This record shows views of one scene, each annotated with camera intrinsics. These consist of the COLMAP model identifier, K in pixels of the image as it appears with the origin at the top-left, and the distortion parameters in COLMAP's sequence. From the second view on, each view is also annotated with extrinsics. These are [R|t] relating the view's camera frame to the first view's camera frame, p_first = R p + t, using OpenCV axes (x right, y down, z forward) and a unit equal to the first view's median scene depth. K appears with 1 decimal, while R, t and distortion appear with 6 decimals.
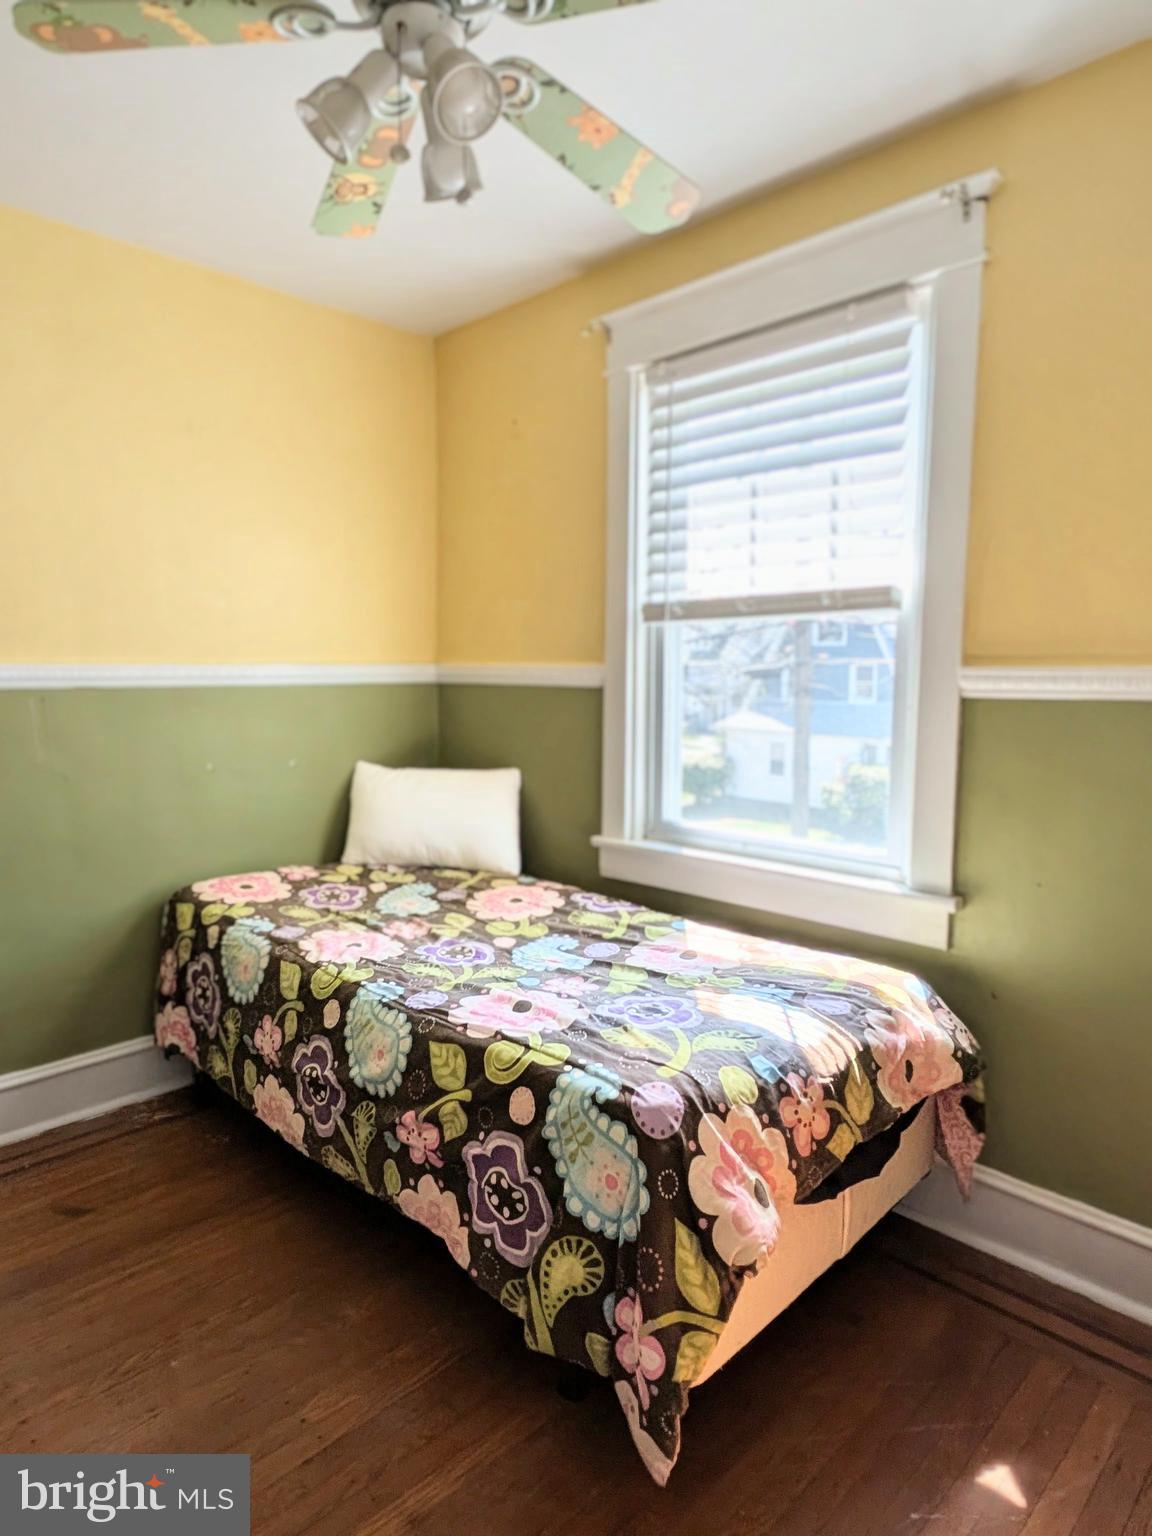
lens RADIAL K [[939.4, 0, 576.0], [0, 939.4, 768.0], [0, 0, 1]] dist [-0.004466, -0.001746]
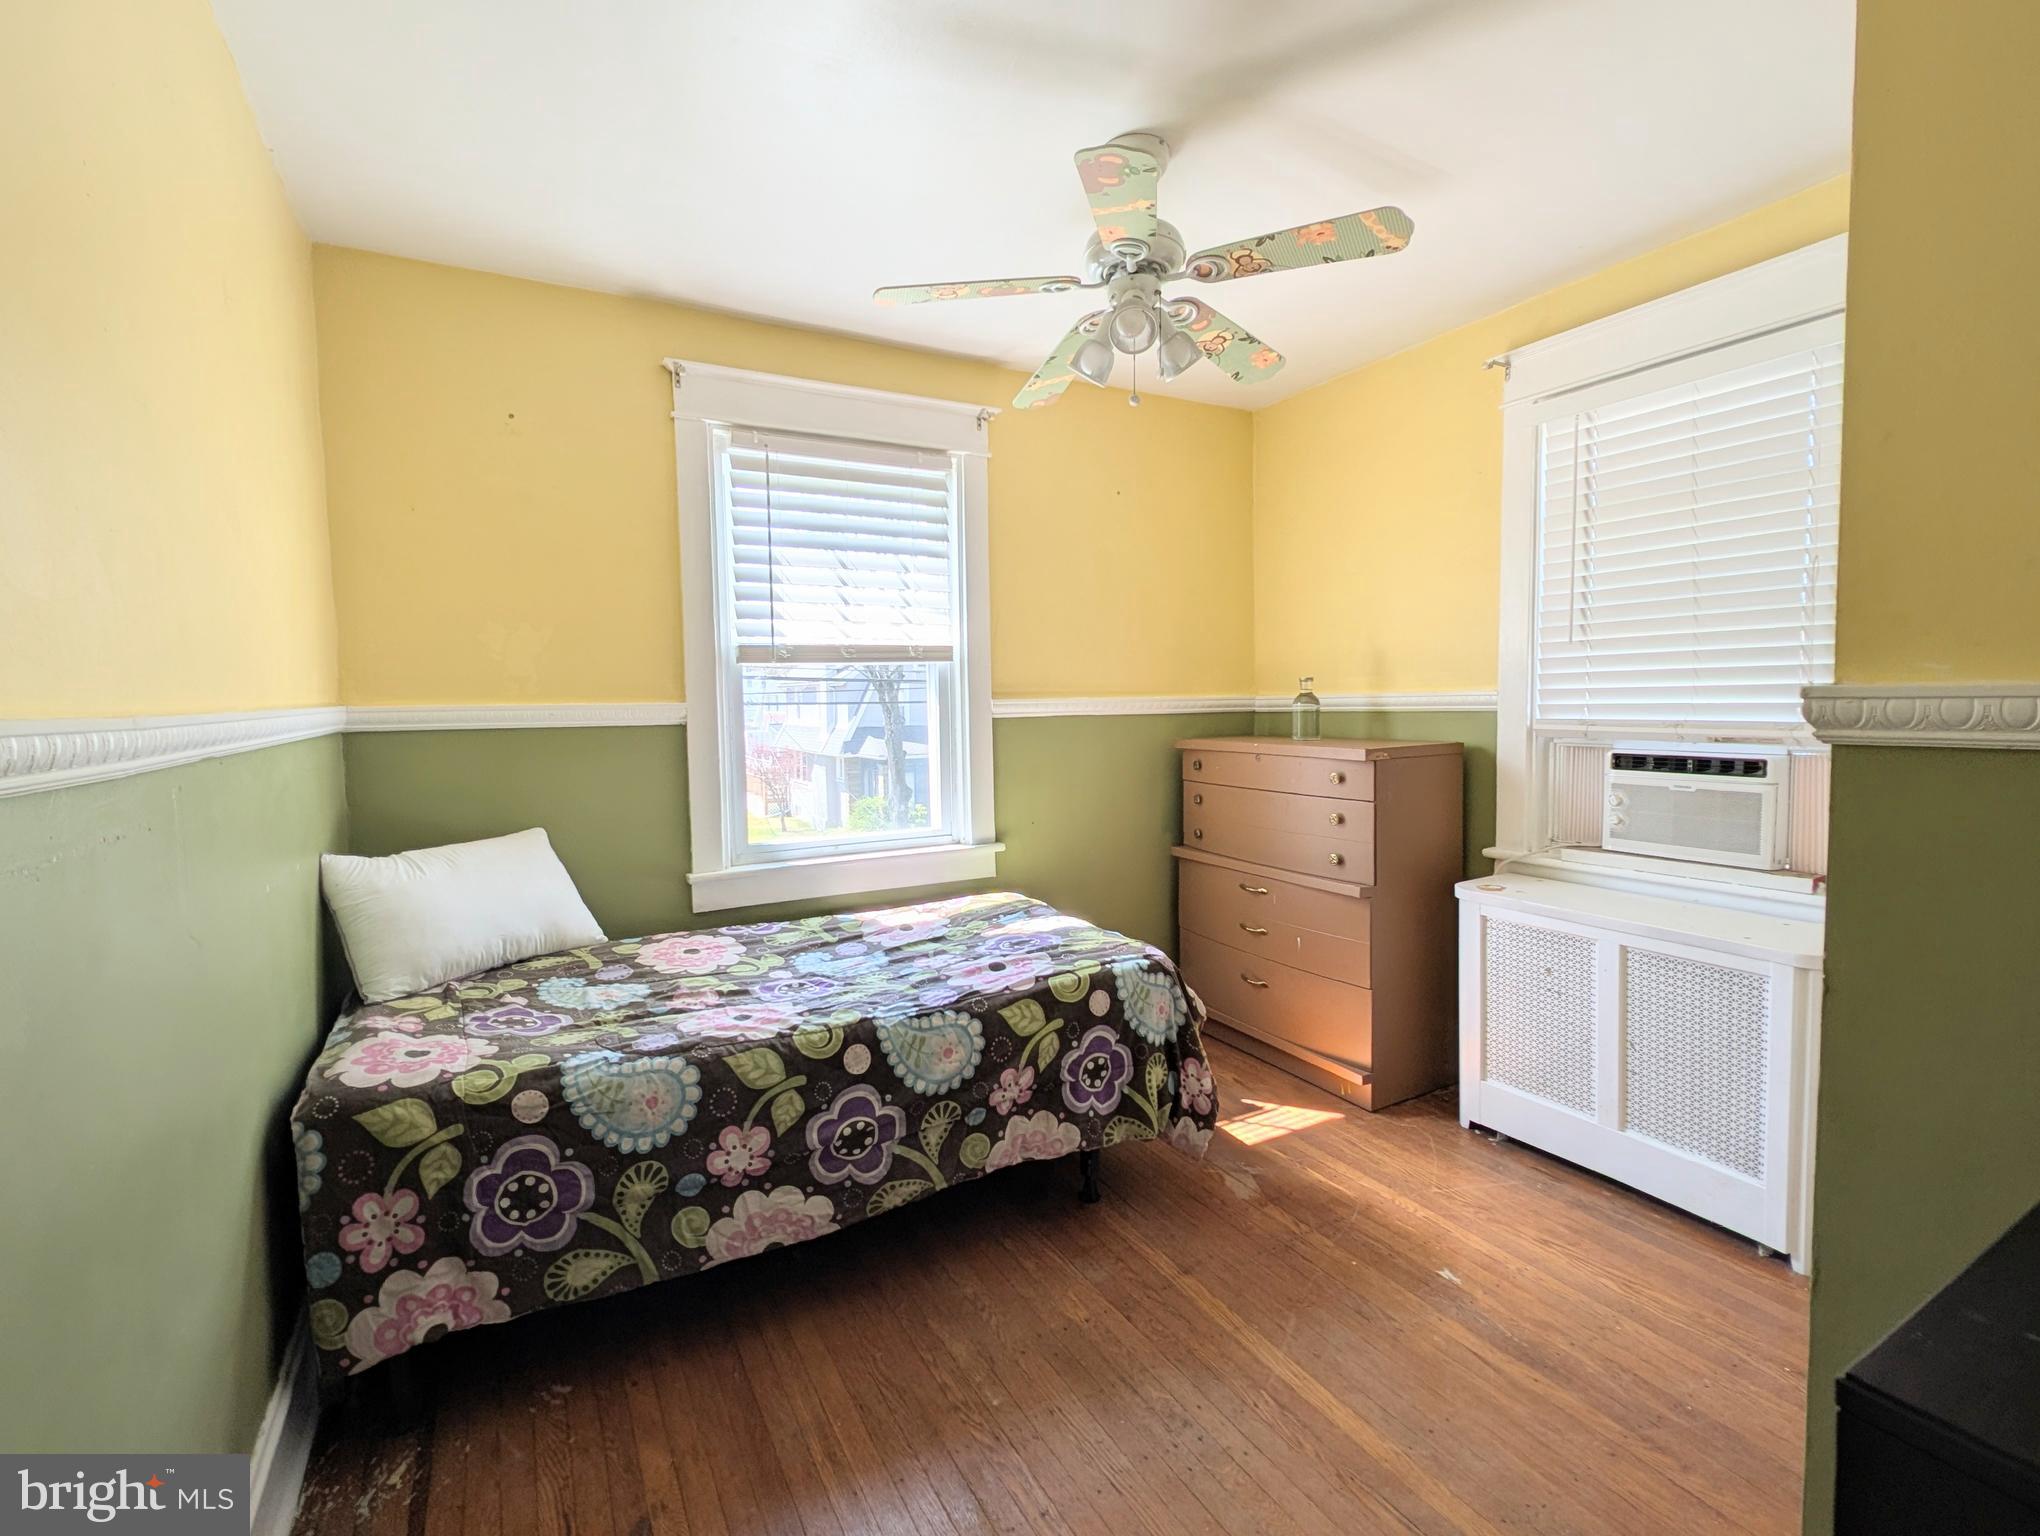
lens RADIAL K [[916.4, 0, 1009.8], [0, 916.4, 756.5], [0, 0, 1]] dist [0.002032, -0.000110]
pose [[0.258016, -0.074360, 0.963275, -1.092140], [0.112208, 0.992593, 0.046568, -0.078104], [-0.959603, 0.096072, 0.264449, 0.546880]]
